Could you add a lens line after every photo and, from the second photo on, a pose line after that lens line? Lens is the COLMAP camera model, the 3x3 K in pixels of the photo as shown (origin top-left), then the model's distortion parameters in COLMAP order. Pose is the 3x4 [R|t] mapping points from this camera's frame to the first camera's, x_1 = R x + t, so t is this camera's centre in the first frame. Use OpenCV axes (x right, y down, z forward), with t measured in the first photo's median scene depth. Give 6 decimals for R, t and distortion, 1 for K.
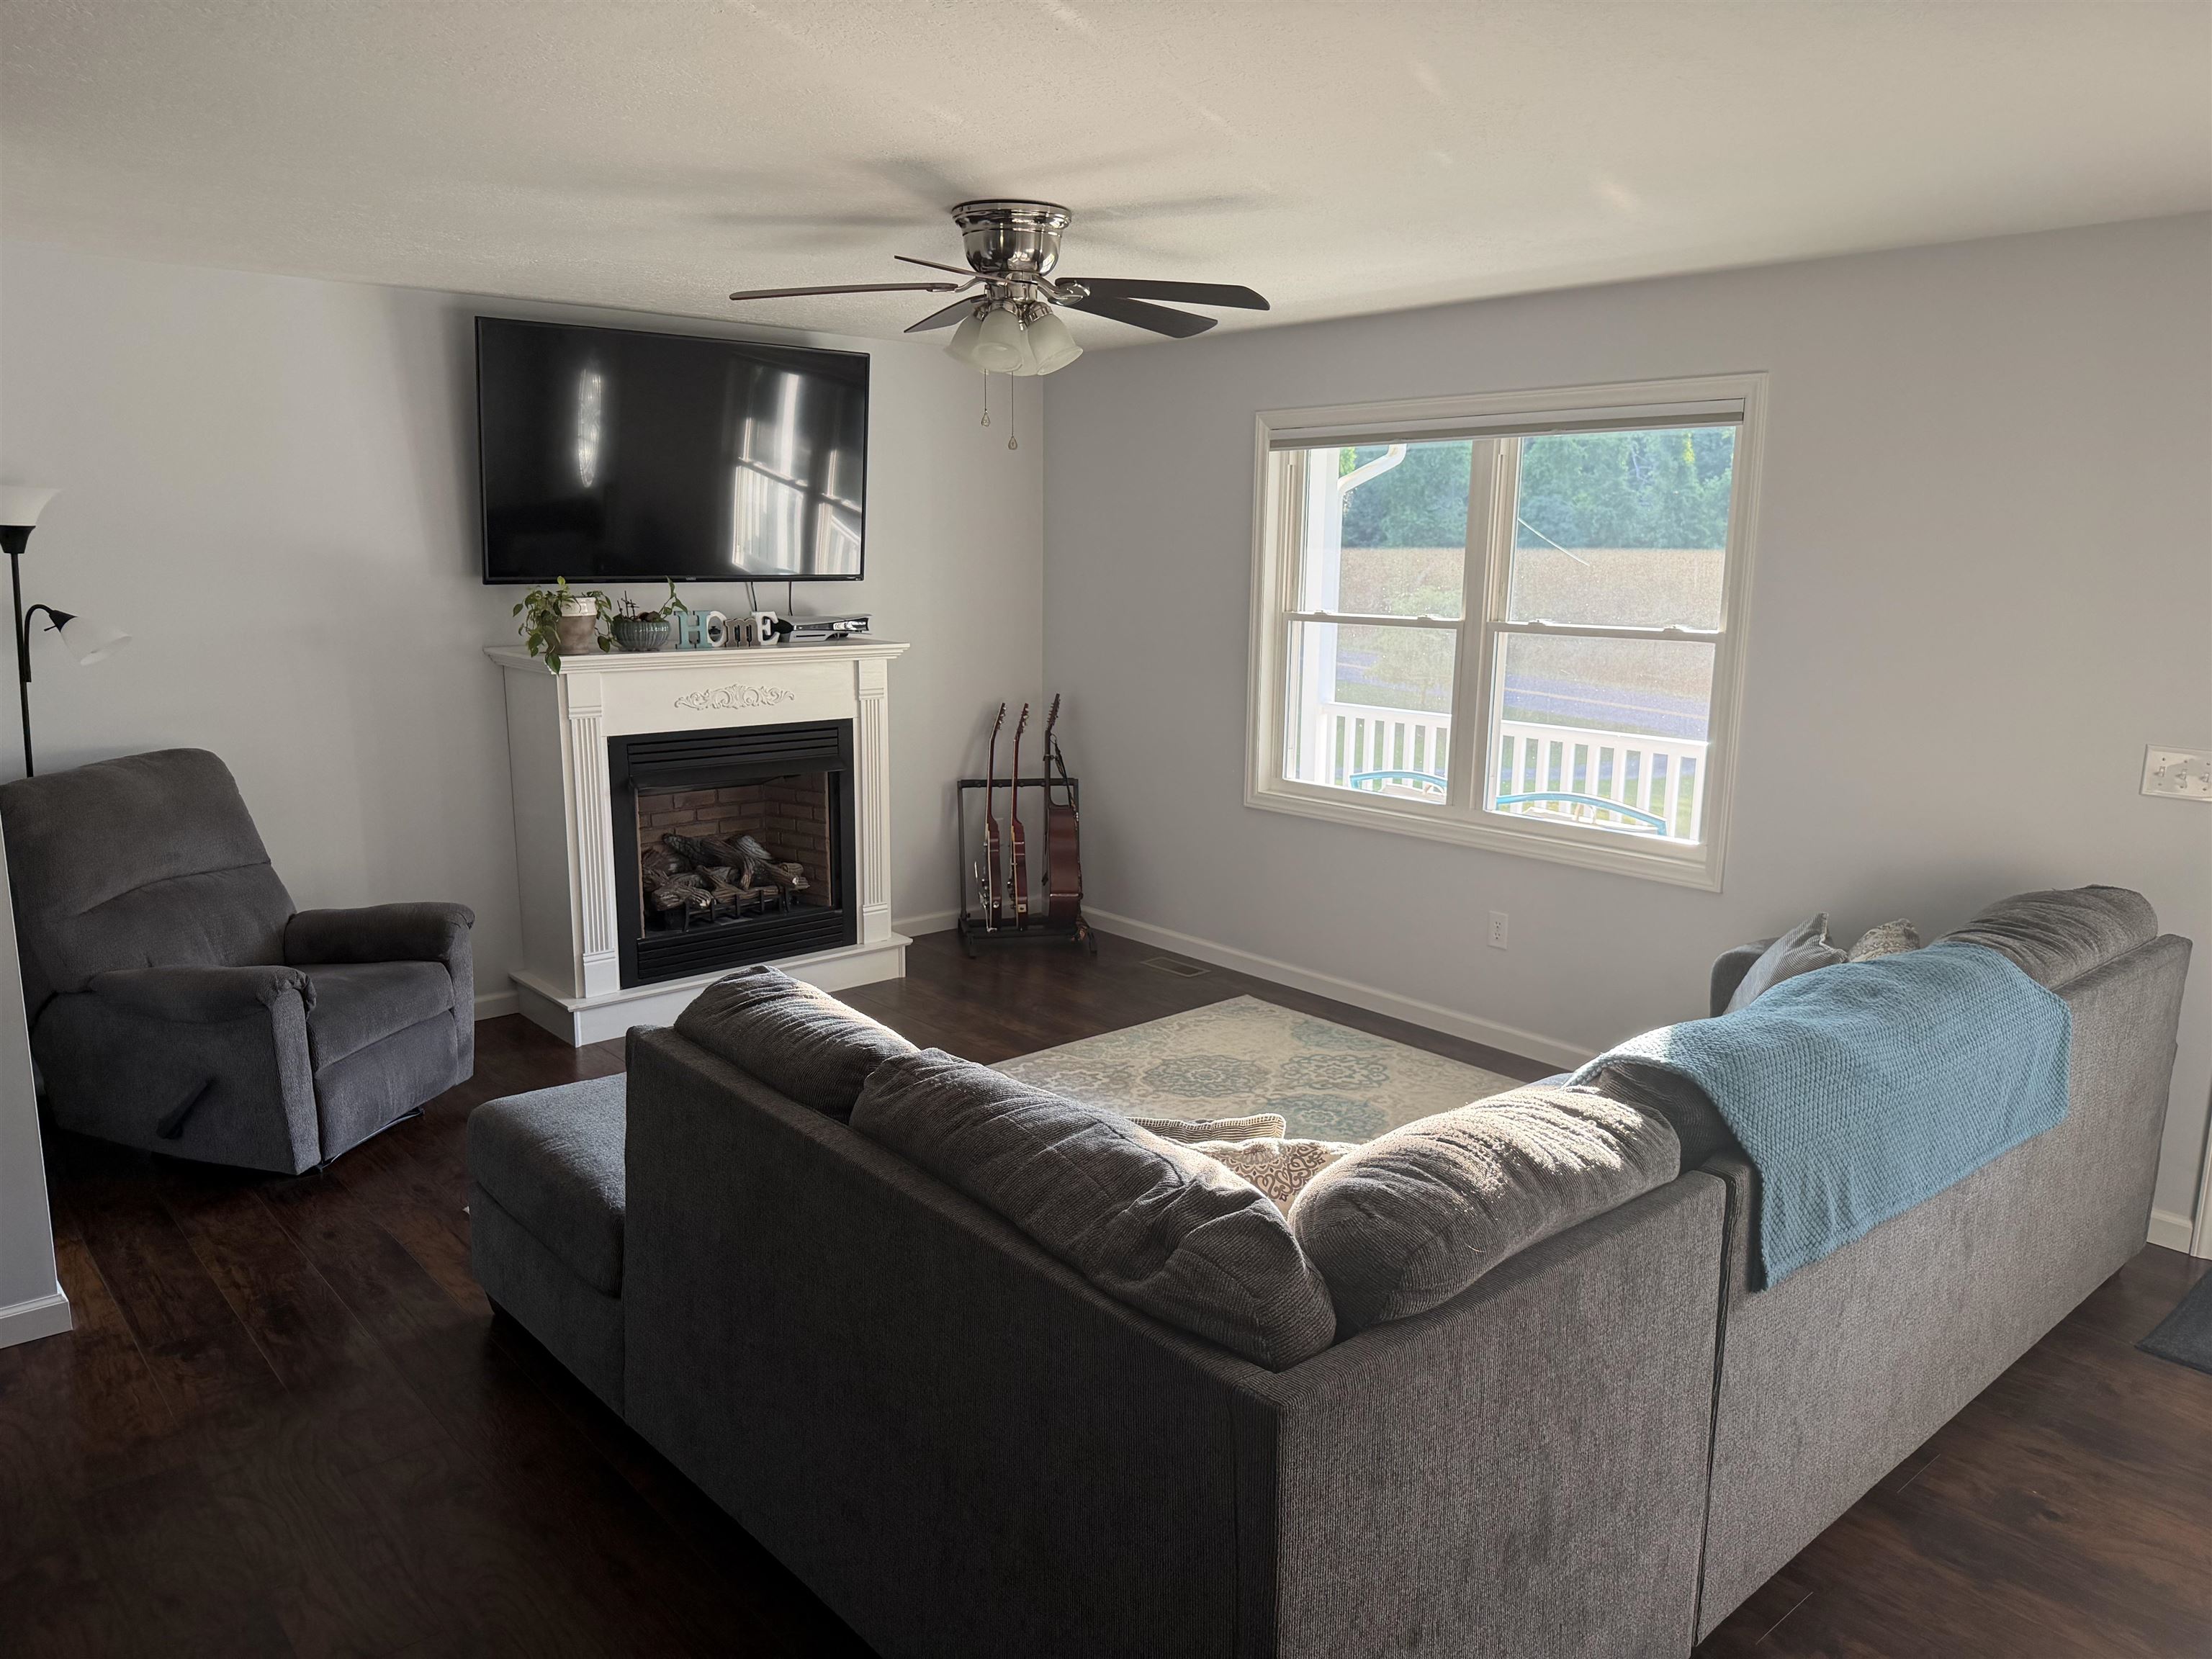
lens RADIAL K [[1545.1, 0, 1091.0], [0, 1545.1, 820.7], [0, 0, 1]] dist [0.113903, -0.174790]
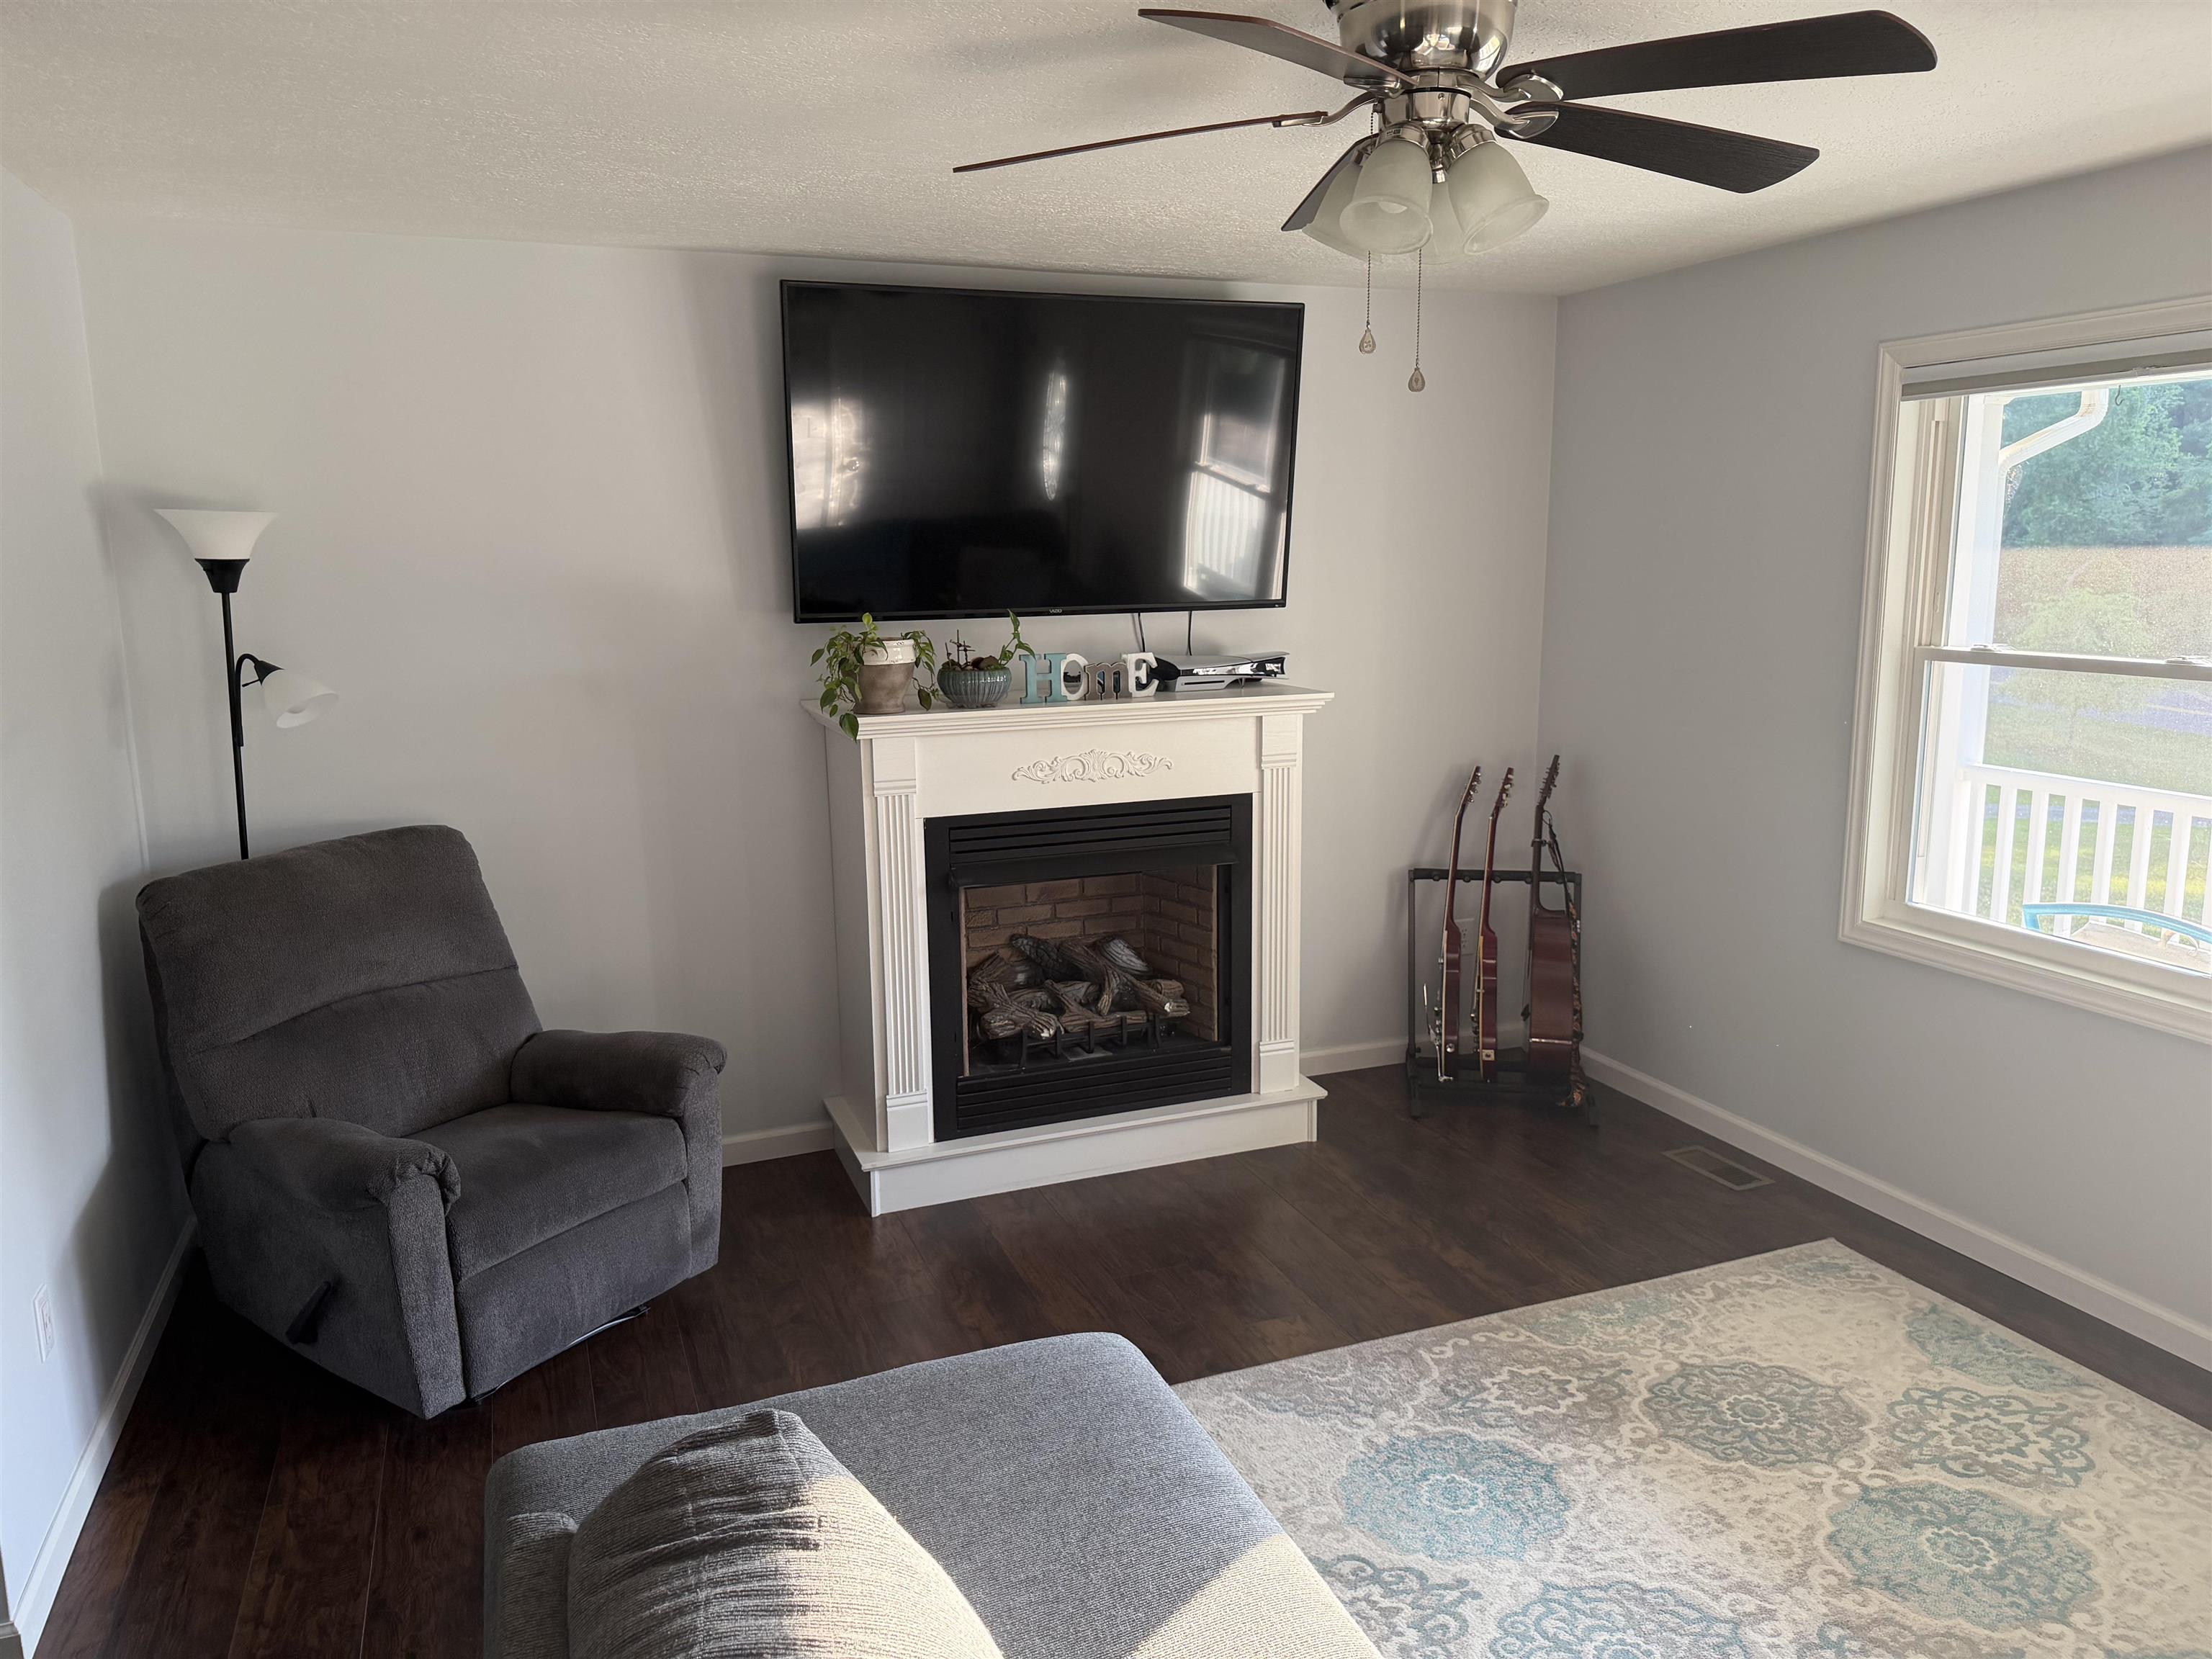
lens RADIAL K [[1545.1, 0, 1091.0], [0, 1545.1, 820.7], [0, 0, 1]] dist [0.113903, -0.174790]
pose [[0.941180, 0.036188, -0.335961, 0.024635], [-0.038869, 0.999244, -0.001256, -0.051041], [0.335662, 0.014241, 0.941875, 0.283769]]
